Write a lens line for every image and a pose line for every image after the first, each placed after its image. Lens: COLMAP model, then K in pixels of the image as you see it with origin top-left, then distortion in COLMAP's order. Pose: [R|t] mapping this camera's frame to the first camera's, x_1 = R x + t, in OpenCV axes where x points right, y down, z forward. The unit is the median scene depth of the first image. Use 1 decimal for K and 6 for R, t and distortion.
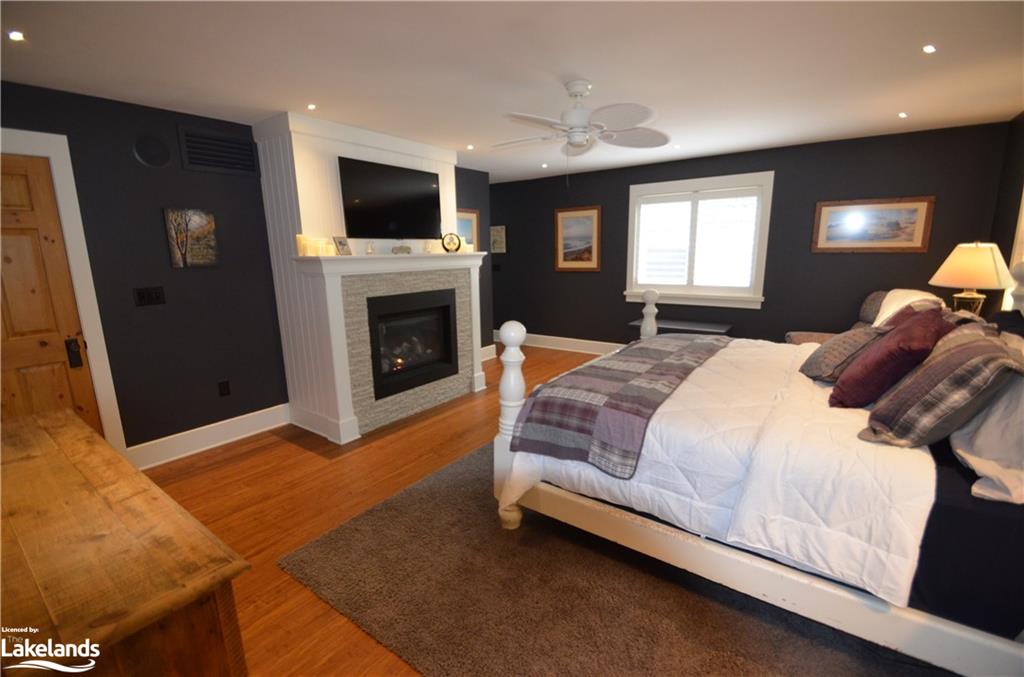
lens RADIAL K [[448.8, 0, 538.2], [0, 448.8, 336.1], [0, 0, 1]] dist [-0.000686, -0.000189]
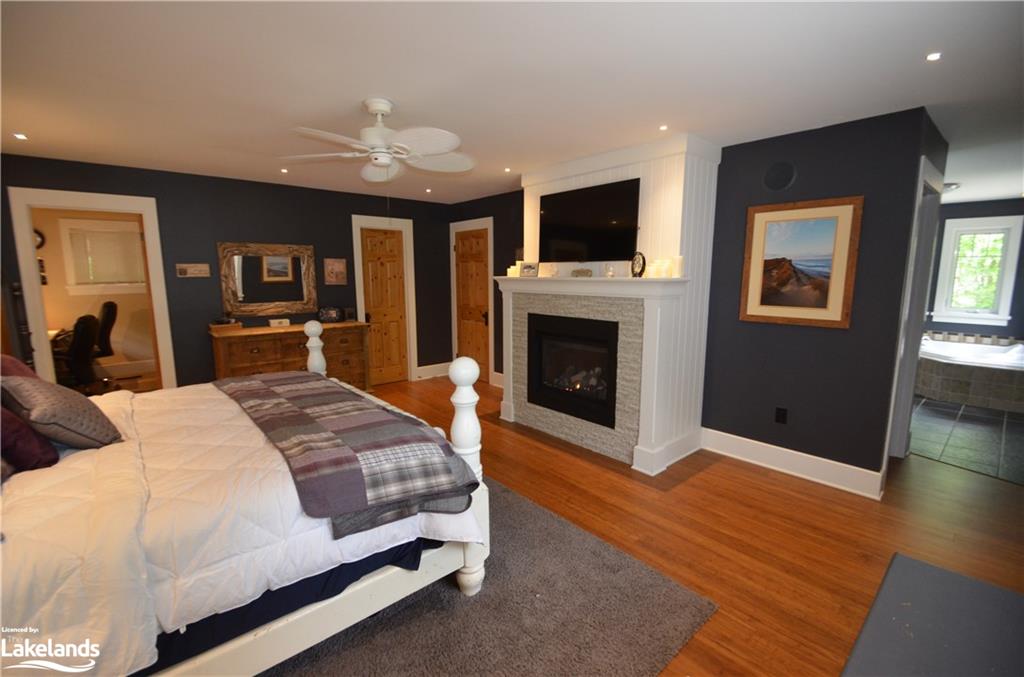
lens RADIAL K [[449.1, 0, 512.4], [0, 449.1, 340.6], [0, 0, 1]] dist [0.022880, -0.020491]
pose [[-0.243399, 0.153382, -0.957722, 0.685528], [-0.188768, 0.961045, 0.201889, -0.219752], [0.951380, 0.229927, -0.204964, 1.092023]]
